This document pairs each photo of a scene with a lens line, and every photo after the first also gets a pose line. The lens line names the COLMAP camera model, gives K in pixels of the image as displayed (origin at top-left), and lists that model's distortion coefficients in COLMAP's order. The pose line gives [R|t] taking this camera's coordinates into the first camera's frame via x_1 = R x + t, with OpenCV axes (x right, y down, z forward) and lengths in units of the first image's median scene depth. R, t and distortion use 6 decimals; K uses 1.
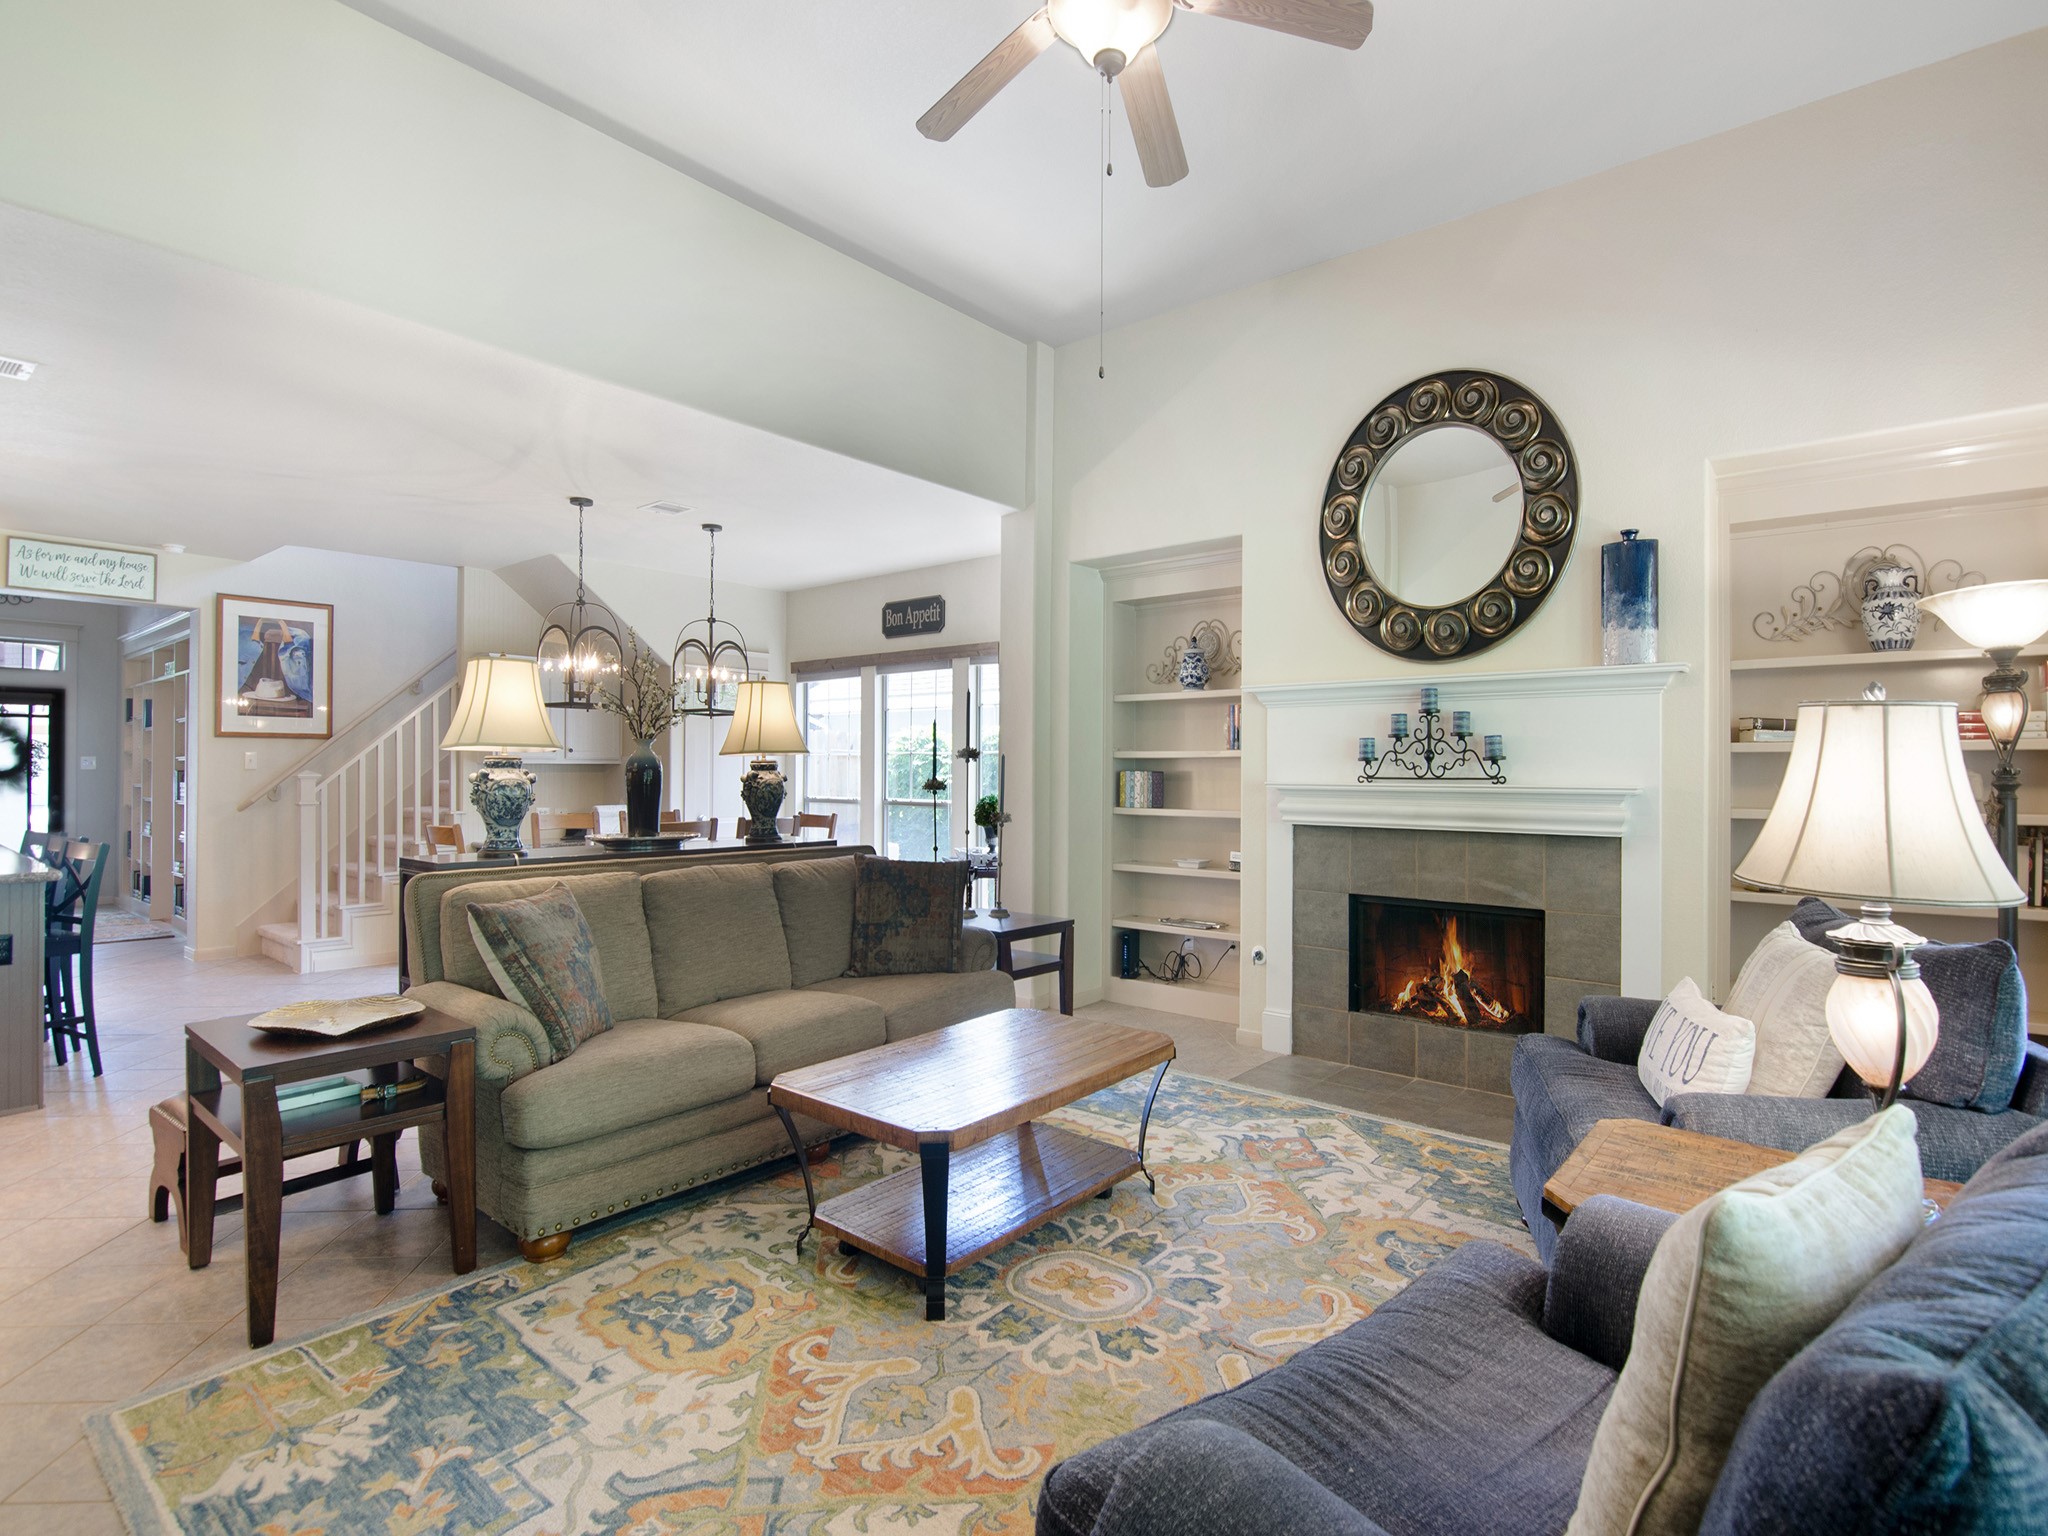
lens RADIAL K [[1004.0, 0, 1056.3], [0, 1004.0, 769.9], [0, 0, 1]] dist [-0.015328, -0.000087]
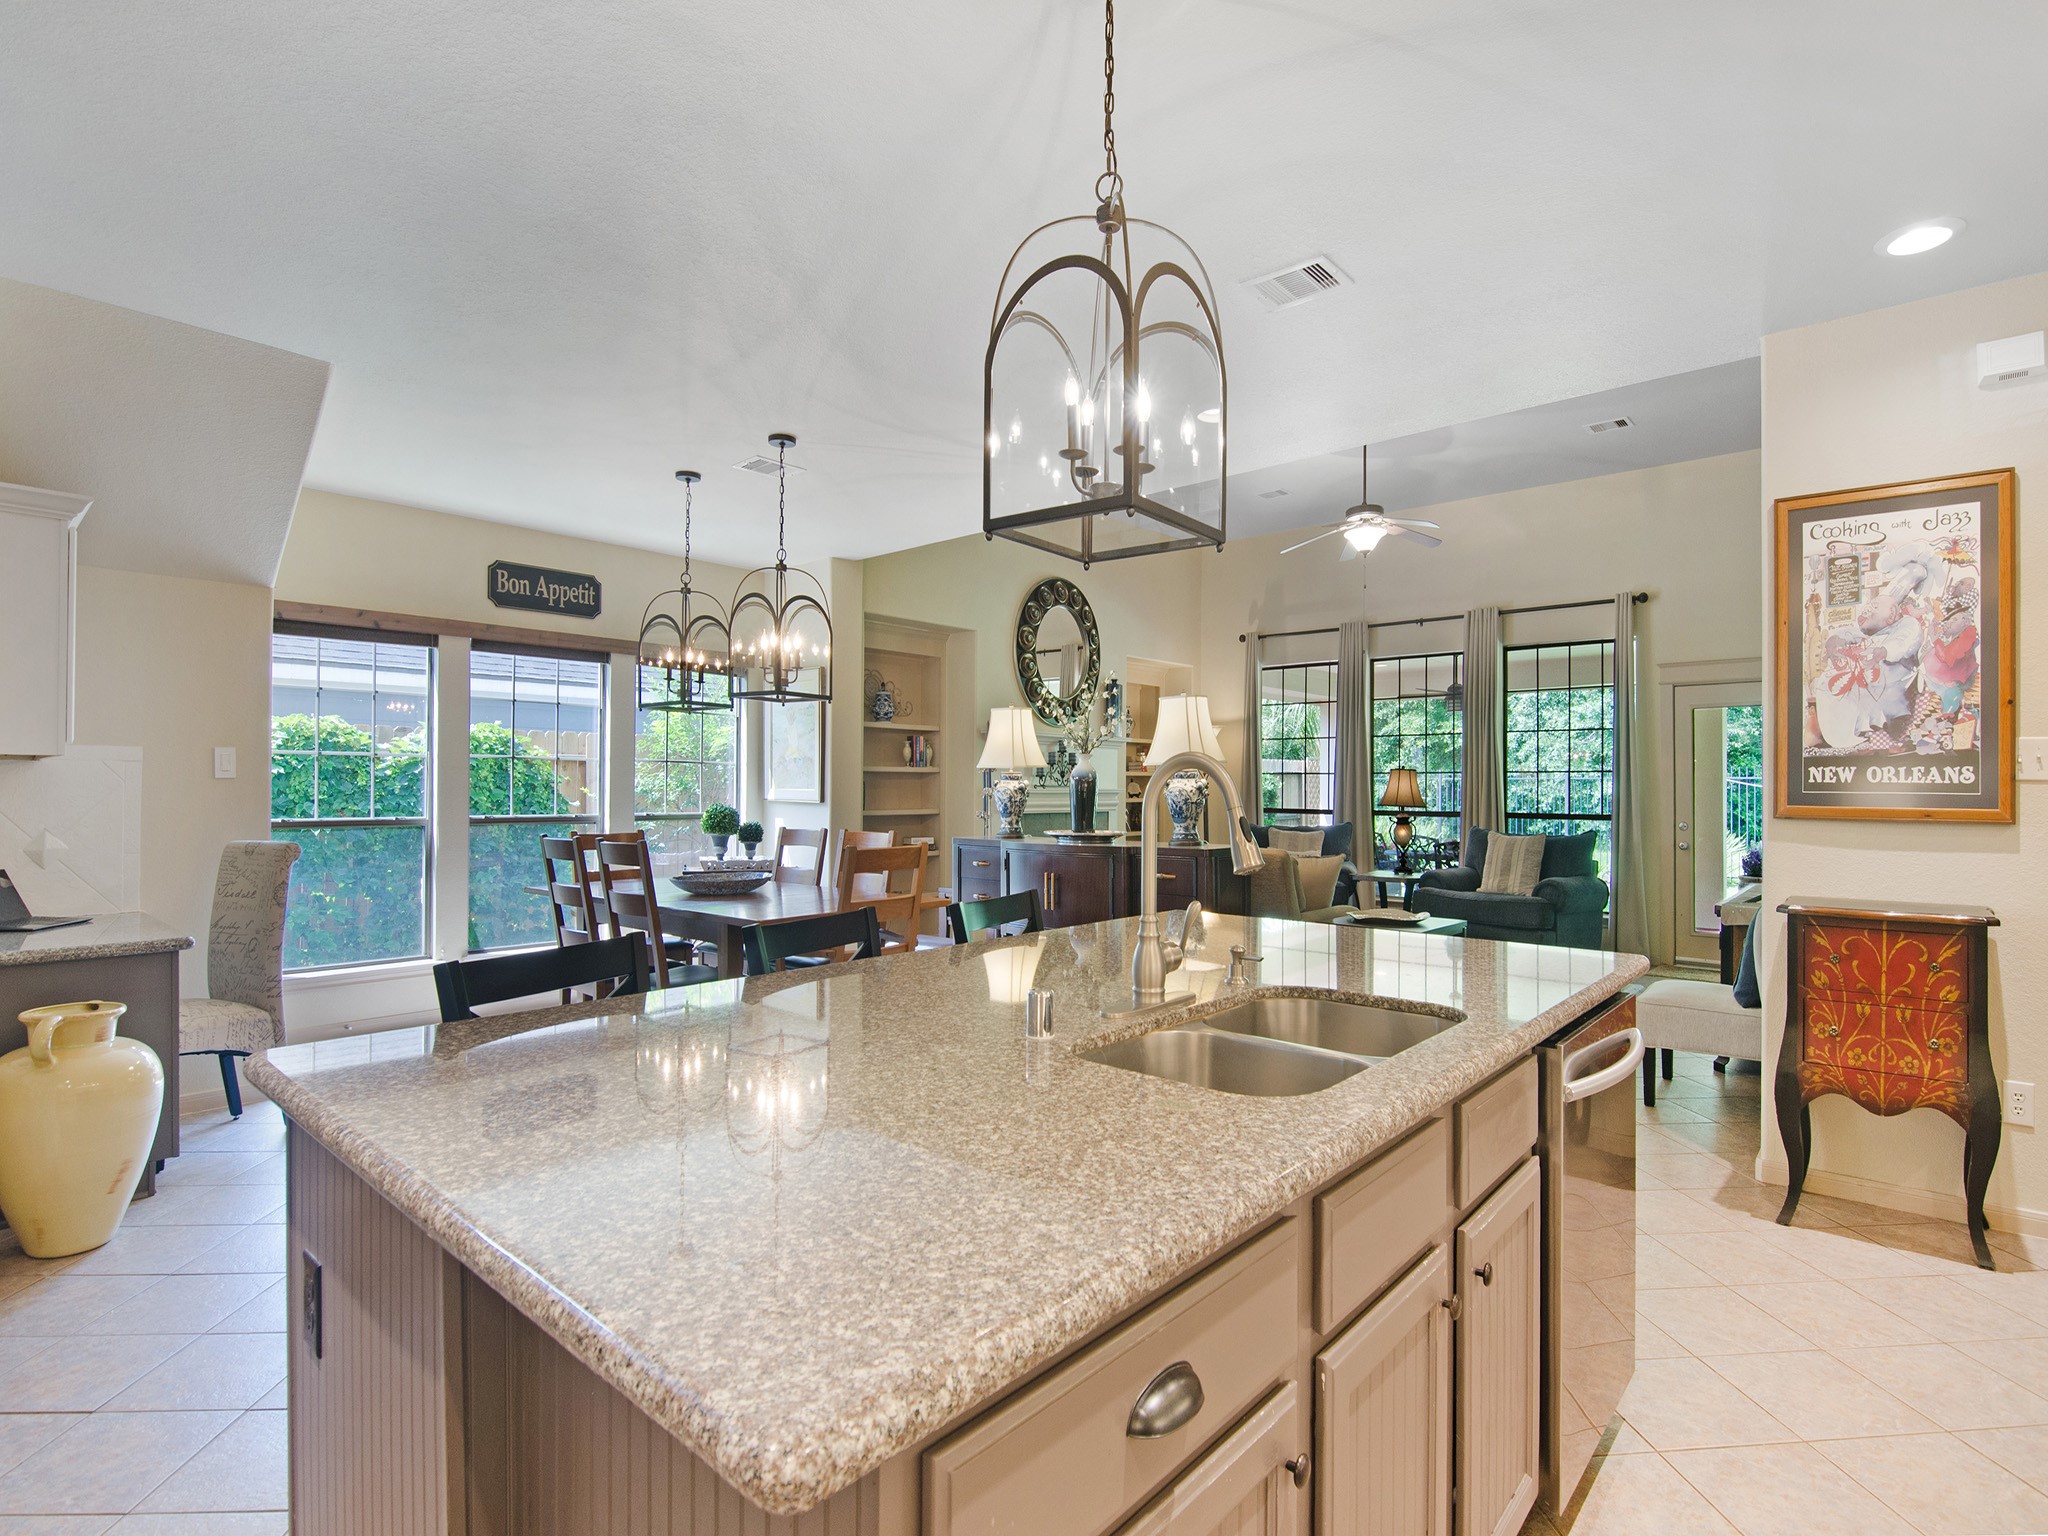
lens RADIAL K [[1018.4, 0, 1039.3], [0, 1018.4, 788.5], [0, 0, 1]] dist [-0.004670, -0.010994]
pose [[0.048091, -0.003261, 0.998838, -1.656283], [-0.004474, 0.999984, 0.003480, 0.006239], [-0.998833, -0.004636, 0.048076, 0.982693]]
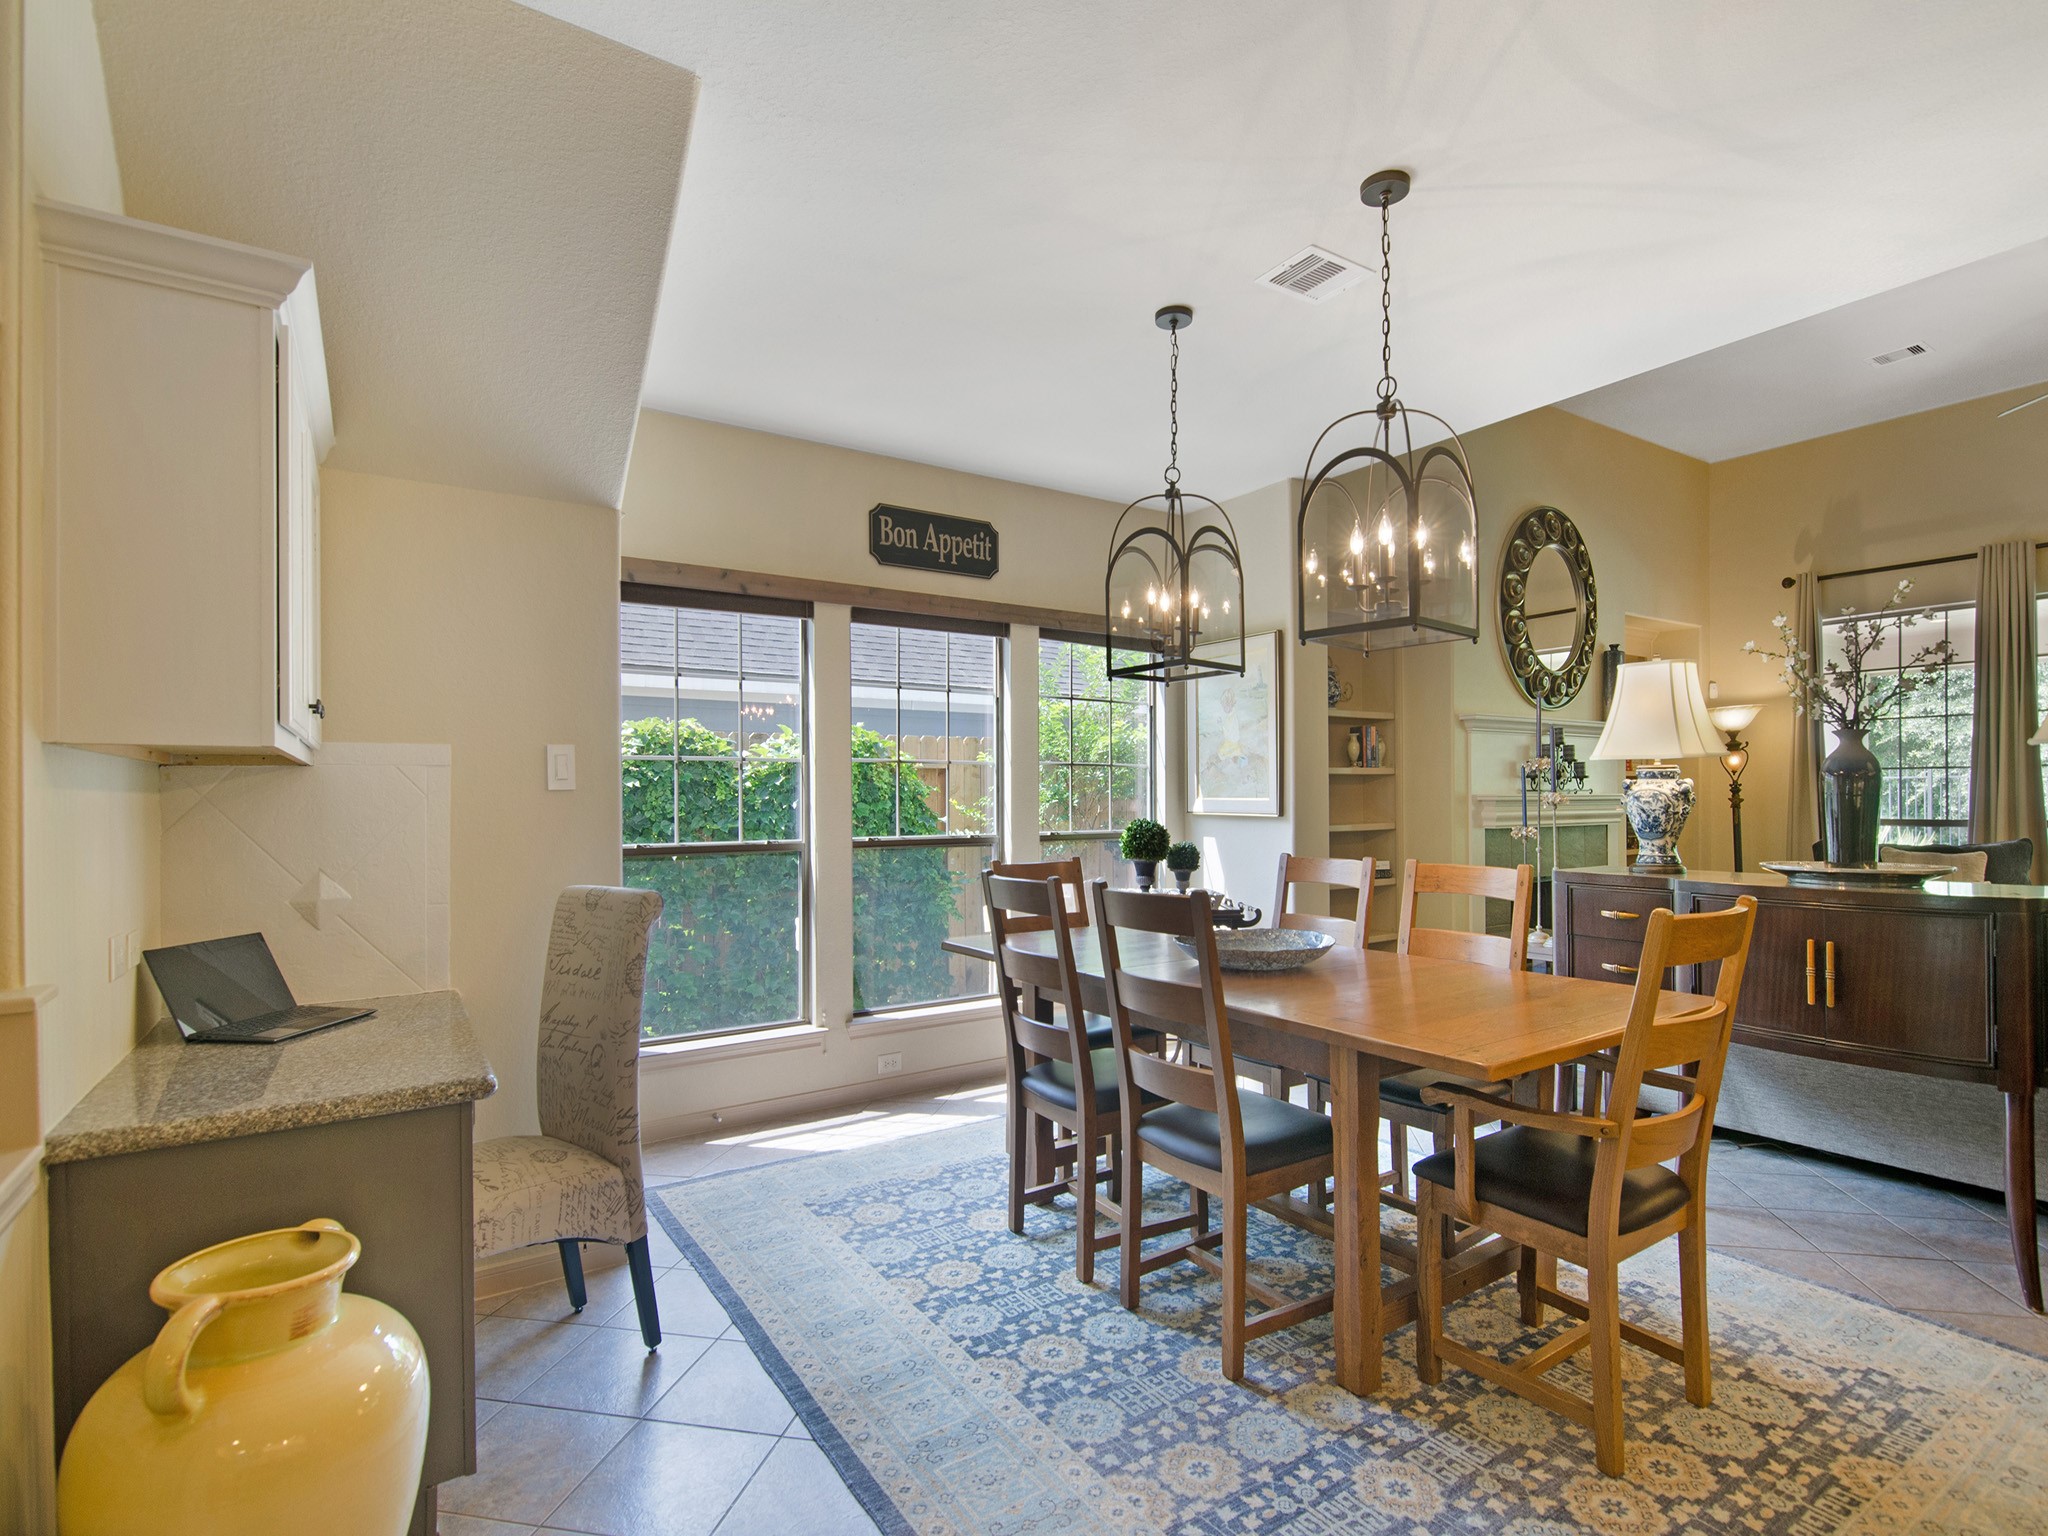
lens RADIAL K [[994.9, 0, 1038.6], [0, 994.9, 800.6], [0, 0, 1]] dist [0.002181, -0.006858]
pose [[0.304556, -0.007328, 0.952466, -1.246764], [0.009025, 0.999948, 0.004808, 0.009473], [-0.952452, 0.007131, 0.304607, 1.317808]]
